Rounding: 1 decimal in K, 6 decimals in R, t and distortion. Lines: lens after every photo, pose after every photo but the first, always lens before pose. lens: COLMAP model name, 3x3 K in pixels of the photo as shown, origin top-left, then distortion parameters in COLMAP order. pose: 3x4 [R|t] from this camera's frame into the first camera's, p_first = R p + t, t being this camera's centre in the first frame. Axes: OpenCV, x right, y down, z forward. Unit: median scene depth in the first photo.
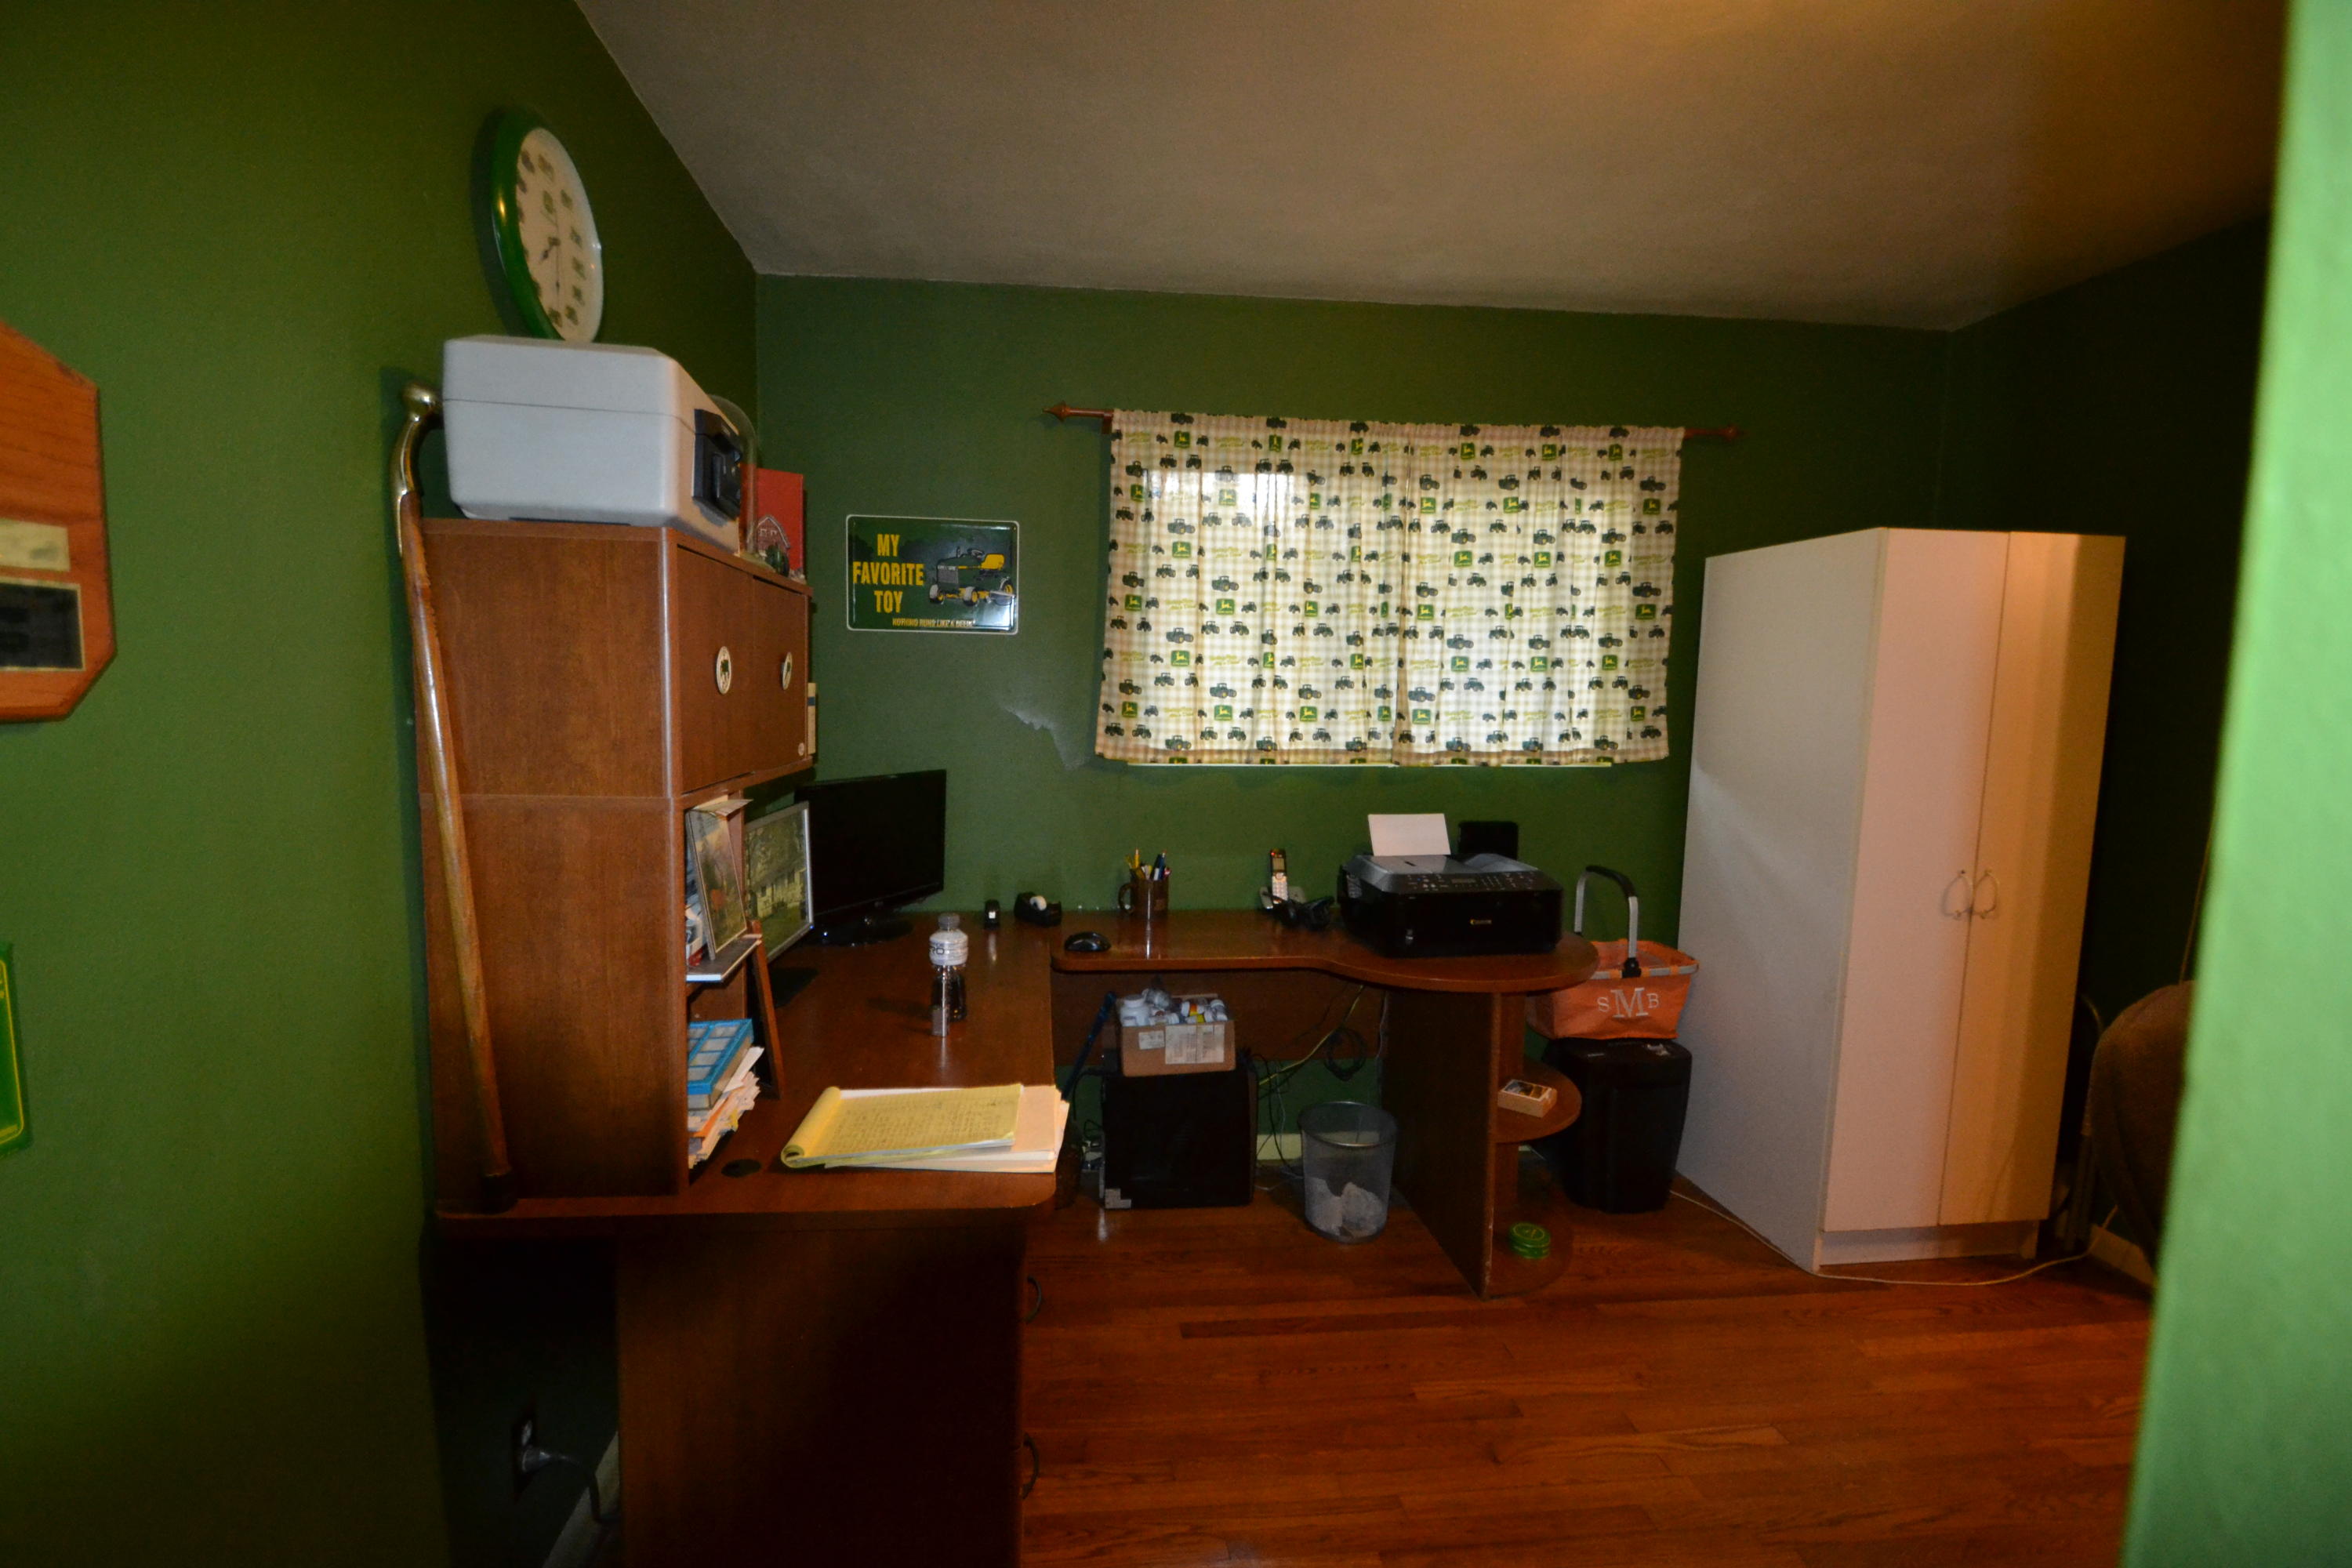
lens RADIAL K [[1047.6, 0, 1128.9], [0, 1047.6, 789.5], [0, 0, 1]] dist [0.014164, -0.013931]
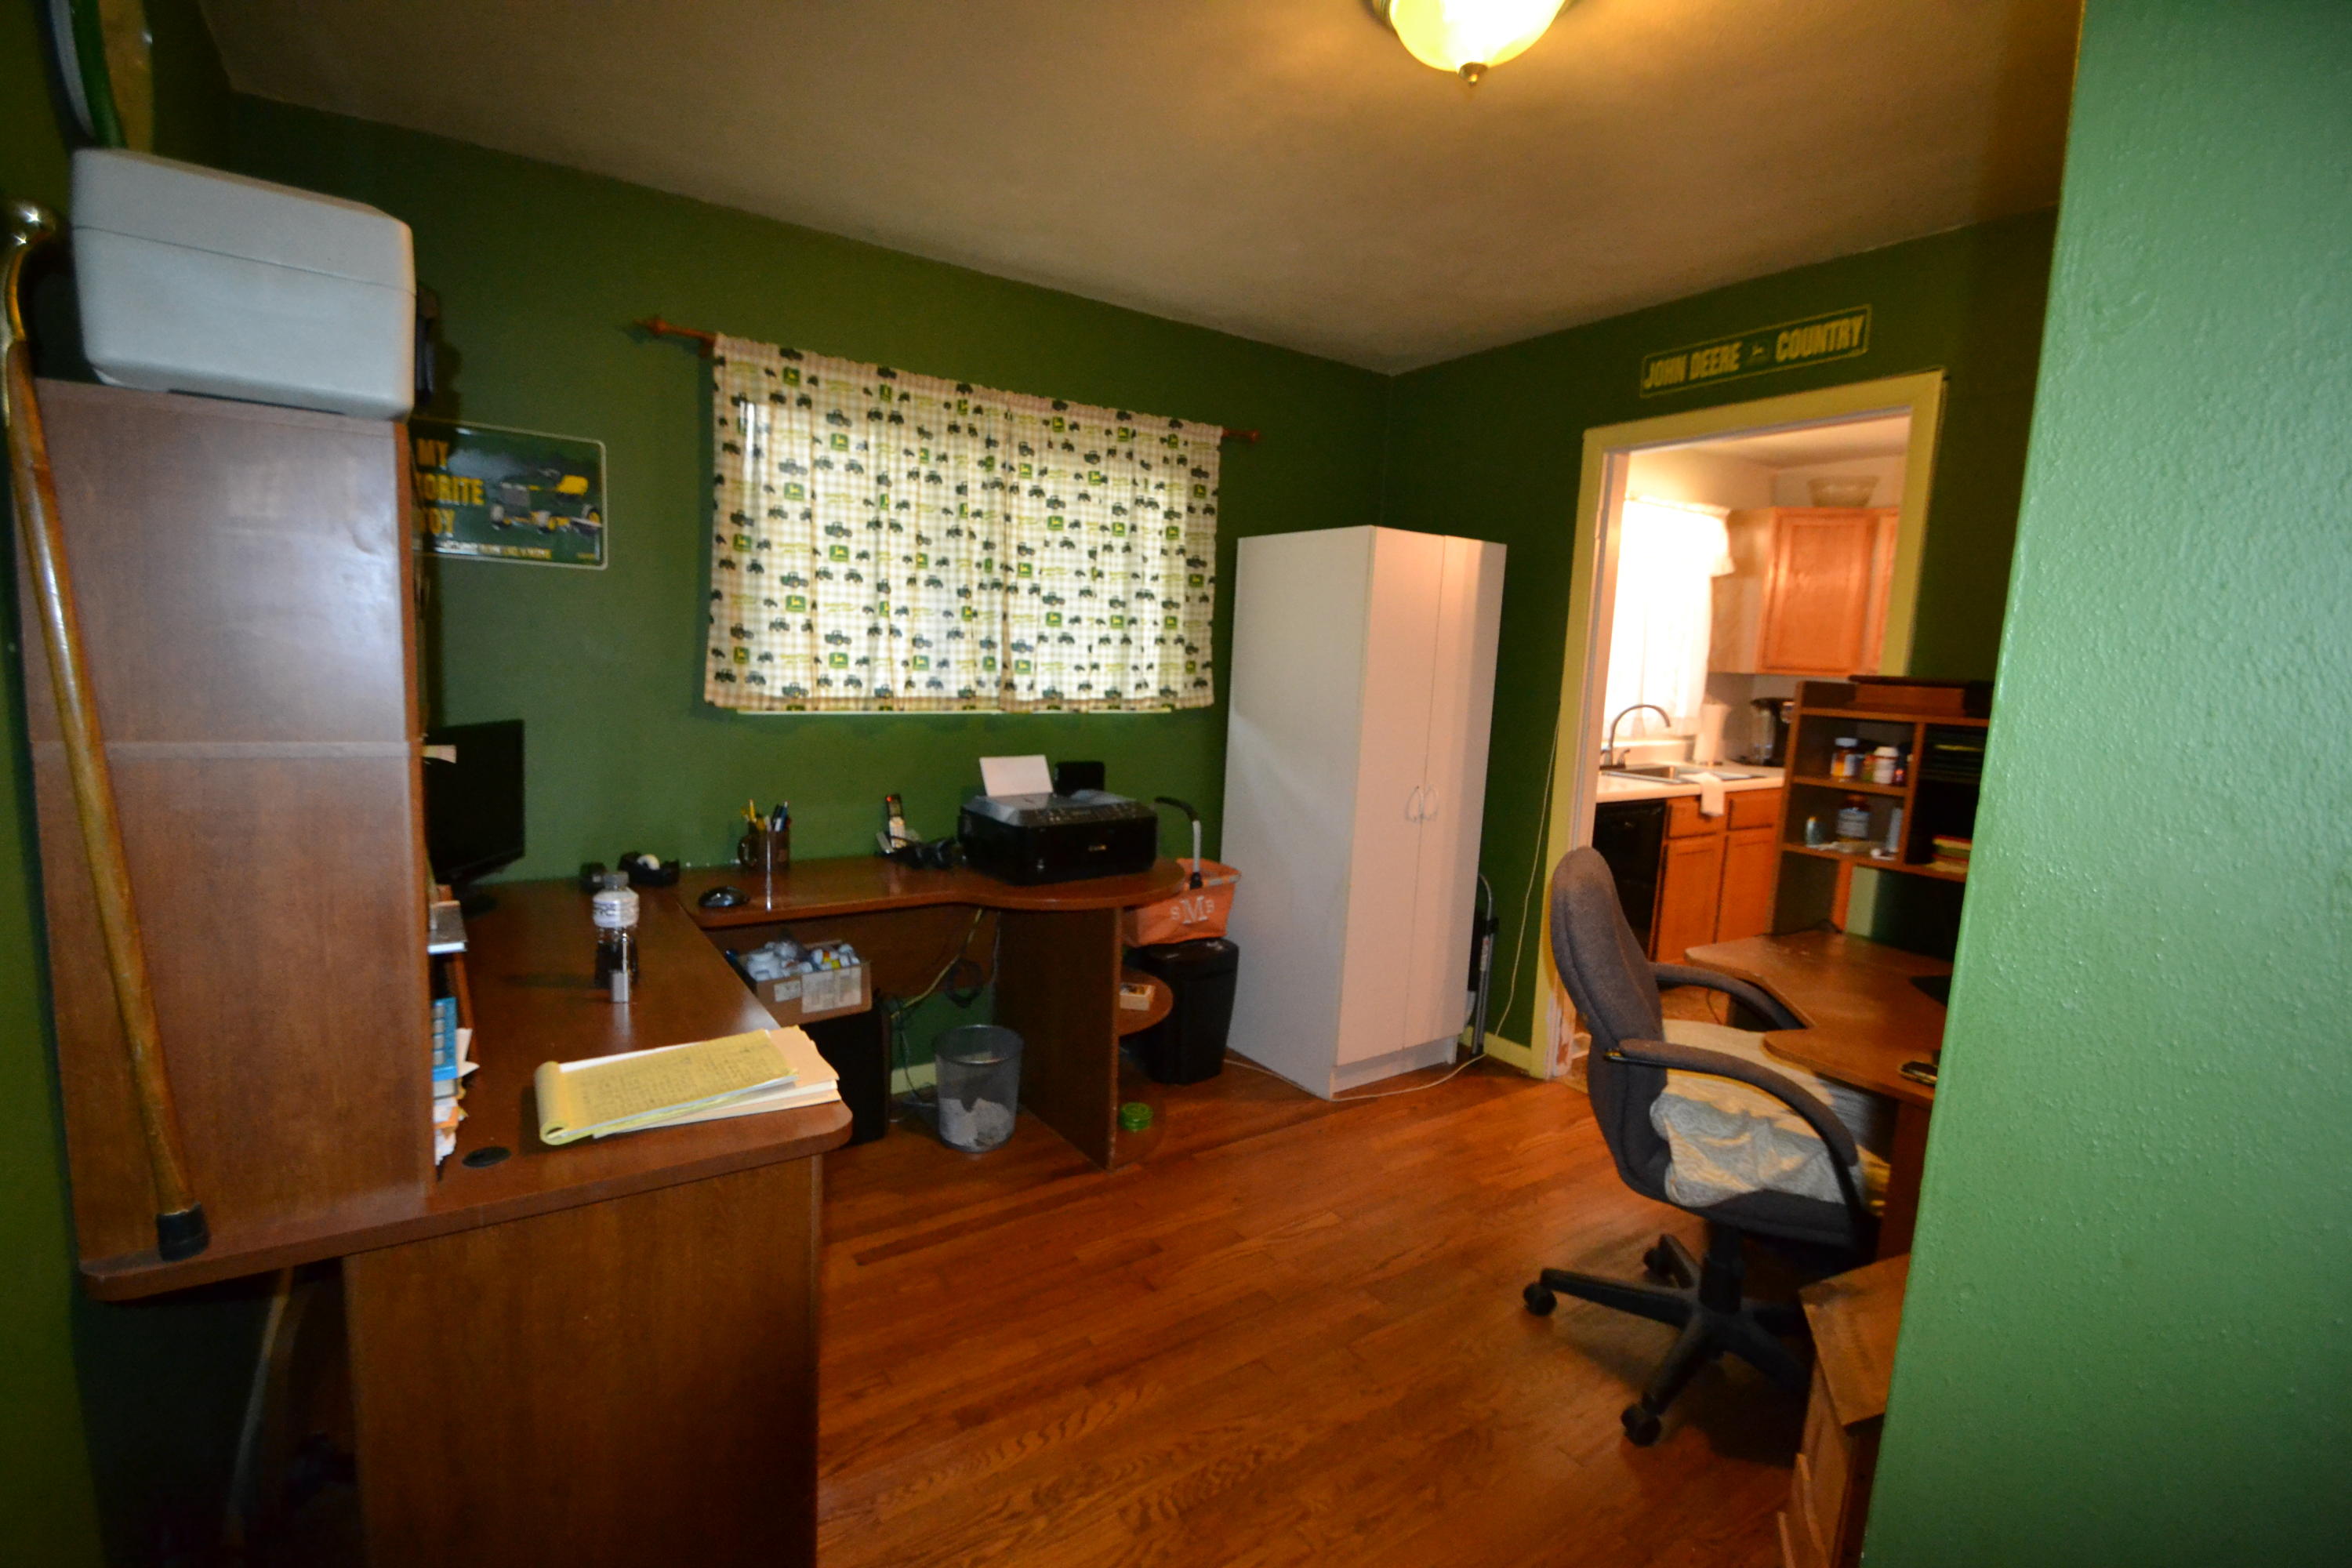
lens RADIAL K [[1047.6, 0, 1130.1], [0, 1047.6, 791.7], [0, 0, 1]] dist [0.014164, -0.013931]
pose [[0.884540, -0.041172, 0.464643, -0.136617], [0.020107, 0.998537, 0.050203, 0.007470], [-0.466030, -0.035064, 0.884074, -0.017573]]
